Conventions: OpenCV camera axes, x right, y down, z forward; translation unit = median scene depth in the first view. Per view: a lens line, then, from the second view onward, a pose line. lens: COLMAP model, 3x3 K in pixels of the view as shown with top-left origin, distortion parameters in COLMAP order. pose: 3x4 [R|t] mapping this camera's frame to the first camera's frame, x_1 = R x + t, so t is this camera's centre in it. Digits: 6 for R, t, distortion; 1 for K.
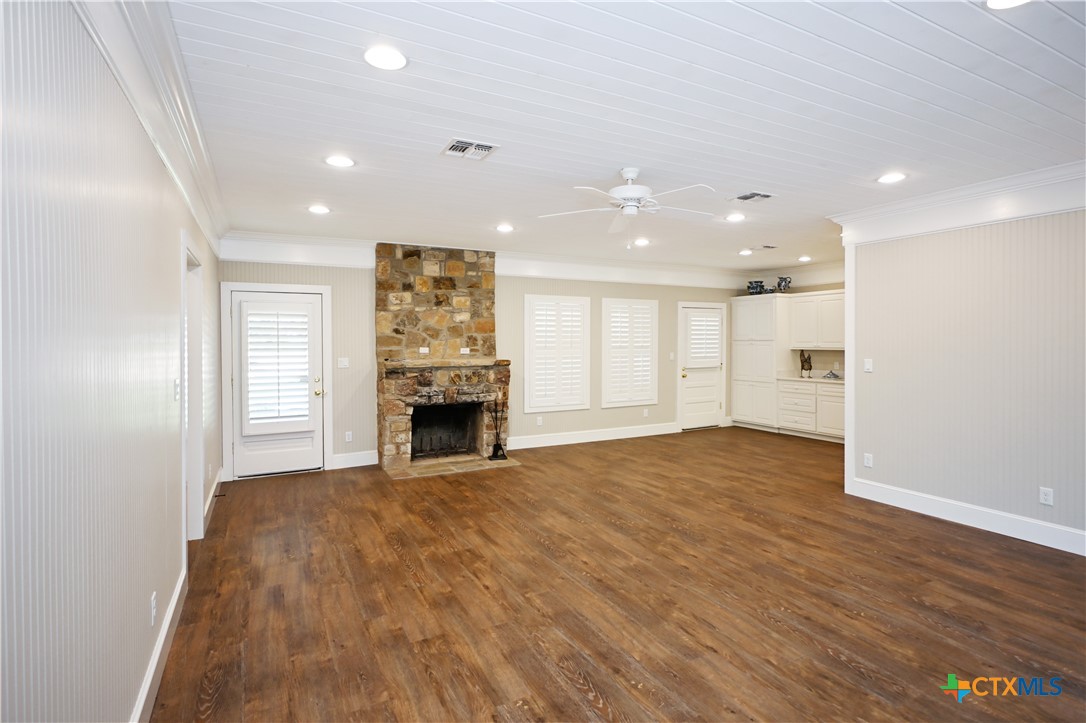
lens RADIAL K [[530.2, 0, 556.6], [0, 530.2, 346.7], [0, 0, 1]] dist [-0.005282, 0.003501]
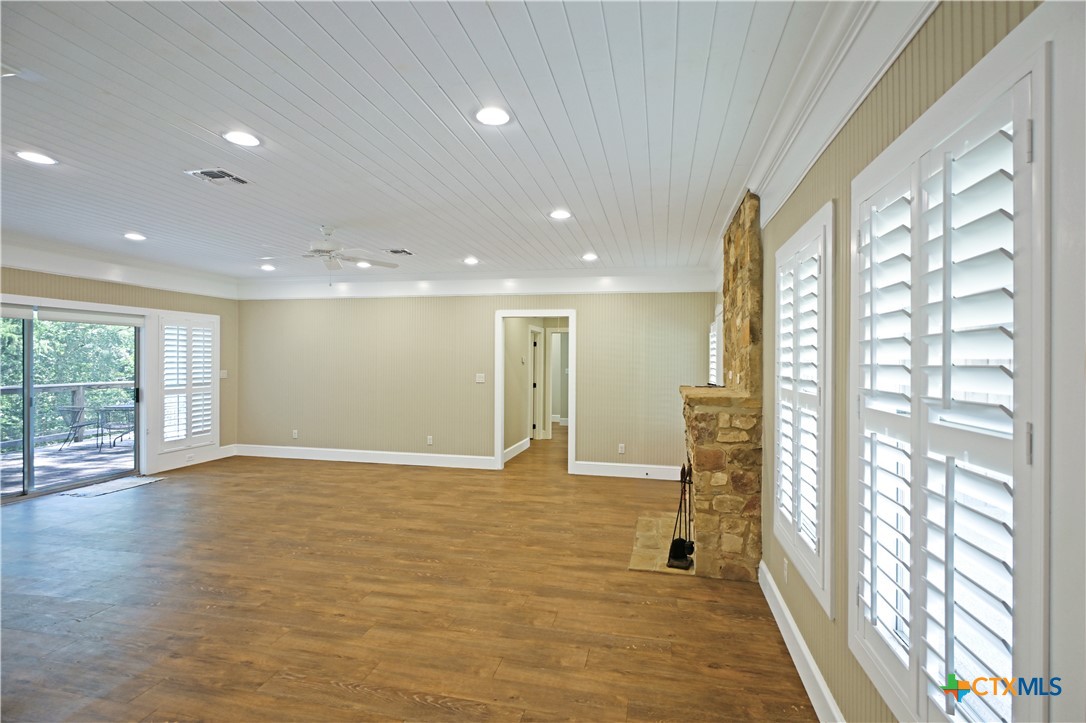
lens RADIAL K [[530.2, 0, 539.7], [0, 530.2, 359.9], [0, 0, 1]] dist [-0.005282, 0.003501]
pose [[-0.666141, -0.002925, -0.745820, 0.589039], [-0.016024, 0.999818, 0.010391, -0.025135], [0.745653, 0.018873, -0.666067, 1.736757]]
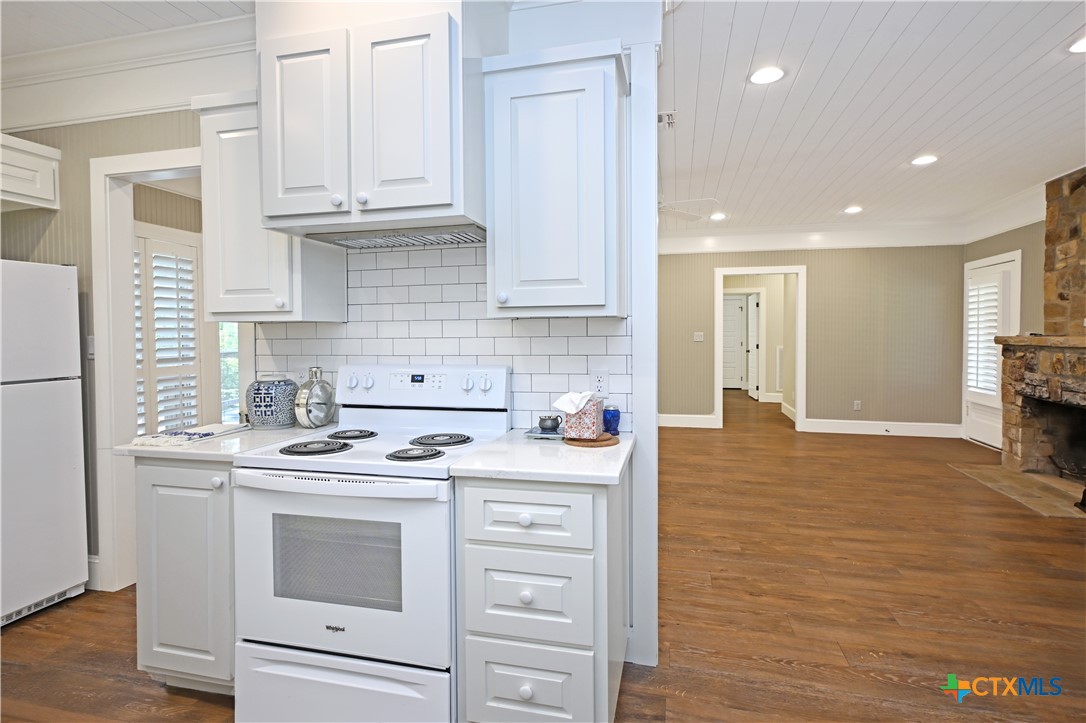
lens RADIAL K [[530.2, 0, 539.8], [0, 530.2, 362.2], [0, 0, 1]] dist [-0.005282, 0.003501]
pose [[-0.684078, 0.045600, -0.727982, 0.967303], [-0.002690, 0.997879, 0.065034, 0.020967], [0.729404, 0.046447, -0.682504, 1.292734]]
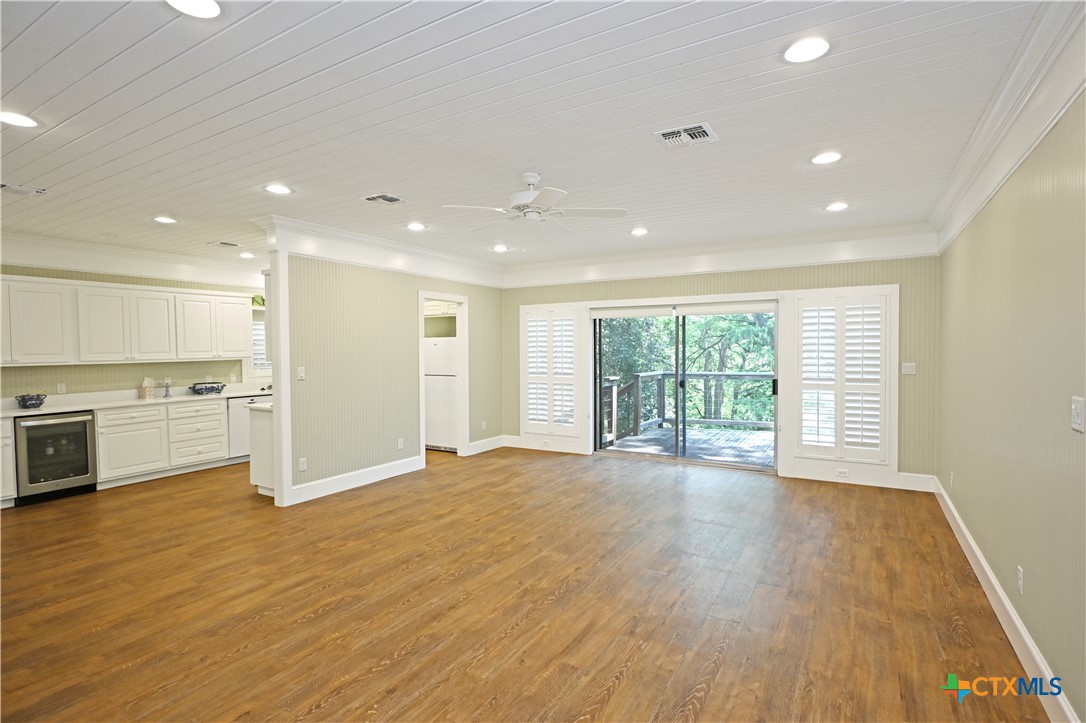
lens RADIAL K [[530.2, 0, 548.0], [0, 530.2, 360.0], [0, 0, 1]] dist [-0.005282, 0.003501]
pose [[-0.504615, -0.014527, 0.863222, -0.571524], [0.019553, 0.999410, 0.028249, -0.012176], [-0.863123, 0.031134, -0.504033, 1.133652]]
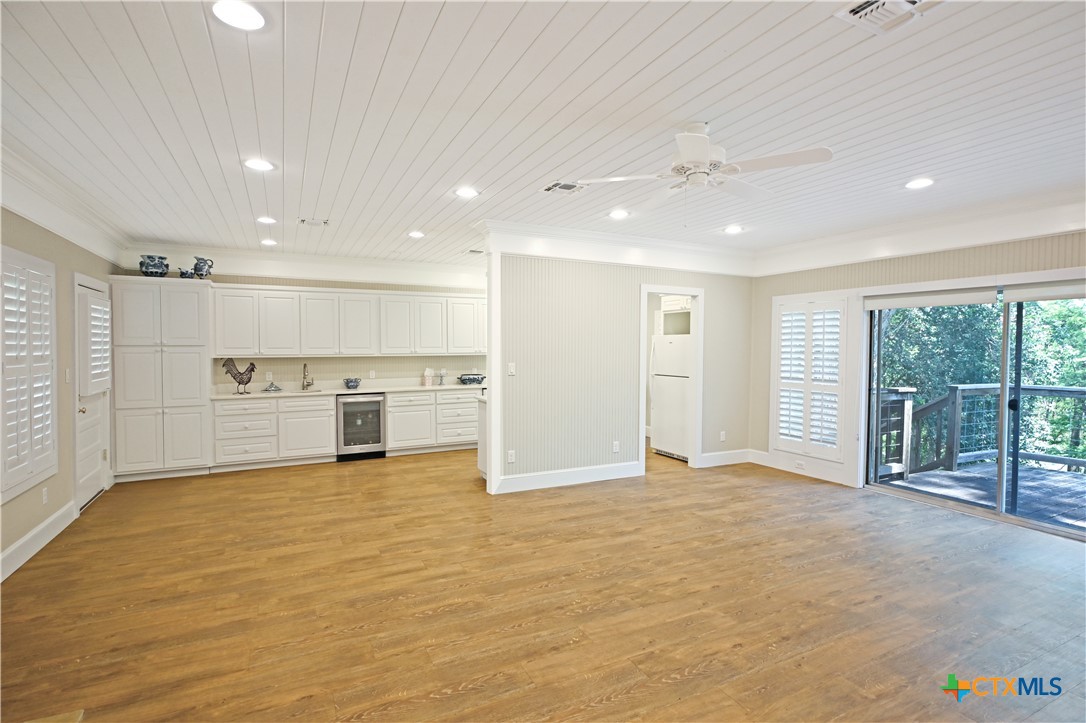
lens RADIAL K [[530.2, 0, 544.2], [0, 530.2, 363.8], [0, 0, 1]] dist [-0.005282, 0.003501]
pose [[0.041975, -0.031321, 0.998628, -0.506247], [0.008800, 0.999481, 0.030978, -0.010153], [-0.999080, 0.007488, 0.042229, 0.909948]]
